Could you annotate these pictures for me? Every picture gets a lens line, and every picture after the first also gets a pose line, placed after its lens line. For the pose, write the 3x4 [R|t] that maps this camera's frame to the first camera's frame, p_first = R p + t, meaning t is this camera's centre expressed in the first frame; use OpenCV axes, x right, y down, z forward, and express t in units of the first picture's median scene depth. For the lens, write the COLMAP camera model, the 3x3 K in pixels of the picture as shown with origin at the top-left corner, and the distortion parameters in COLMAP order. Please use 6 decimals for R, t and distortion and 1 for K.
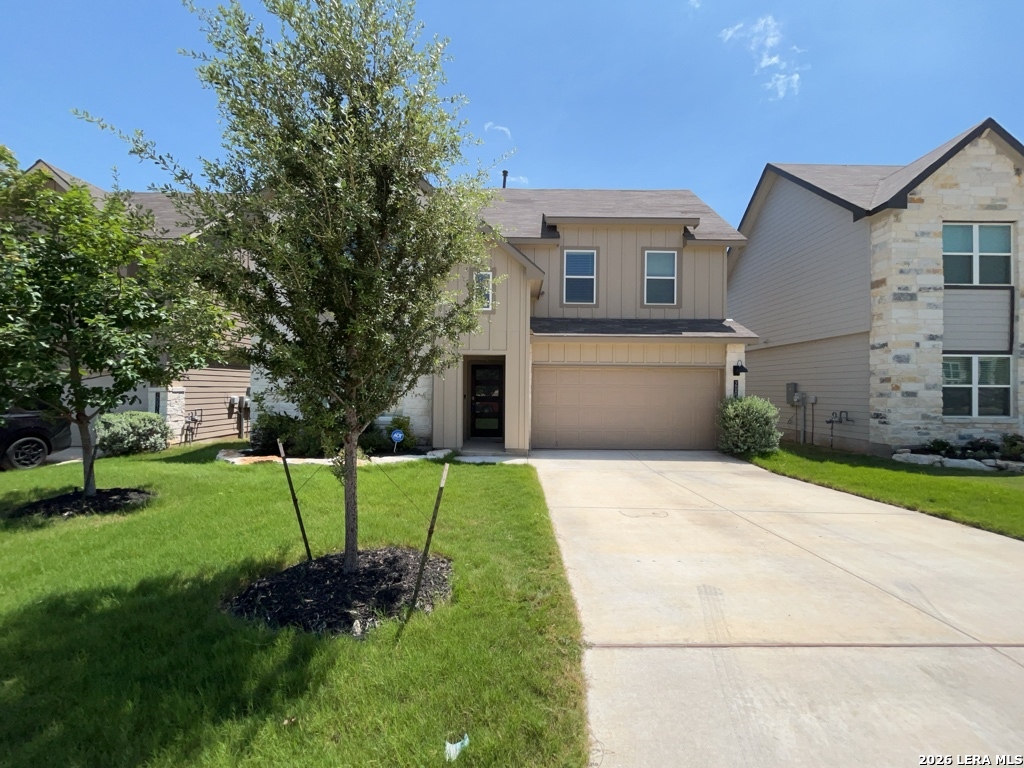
lens RADIAL K [[412.7, 0, 510.7], [0, 412.7, 386.6], [0, 0, 1]] dist [-0.003433, -0.000406]
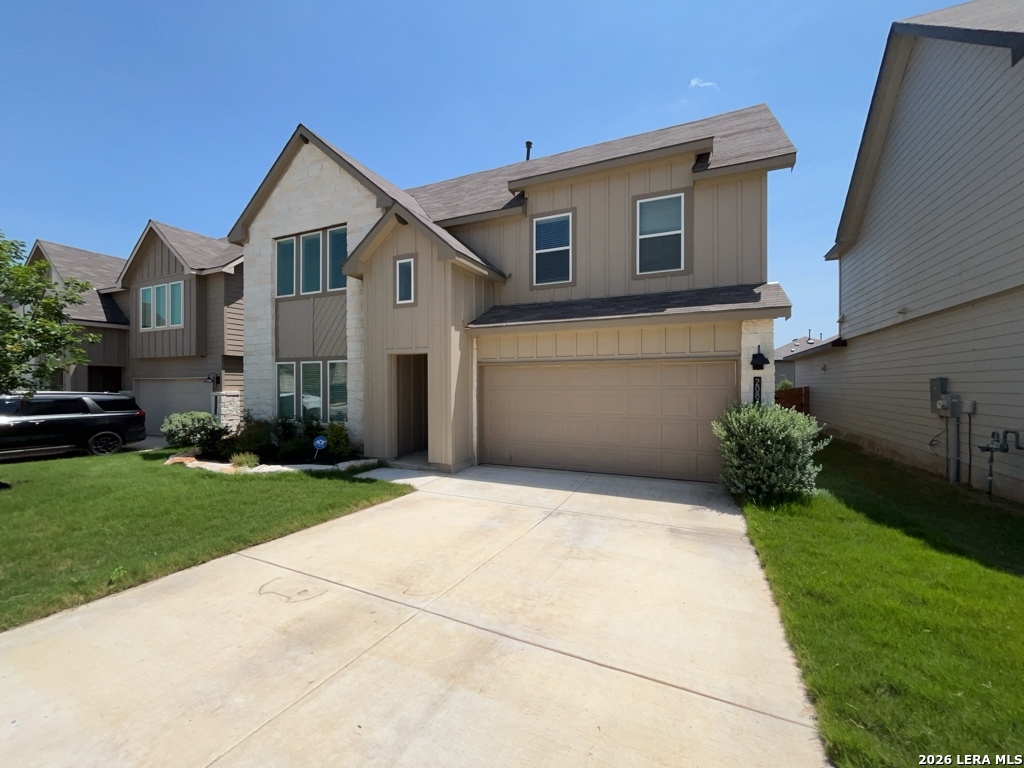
lens RADIAL K [[412.7, 0, 513.6], [0, 412.7, 385.2], [0, 0, 1]] dist [-0.003433, -0.000406]
pose [[0.914984, -0.011137, -0.403337, 0.417459], [0.012661, 0.999919, 0.001112, -0.007410], [0.403292, -0.006124, 0.915051, 0.243799]]
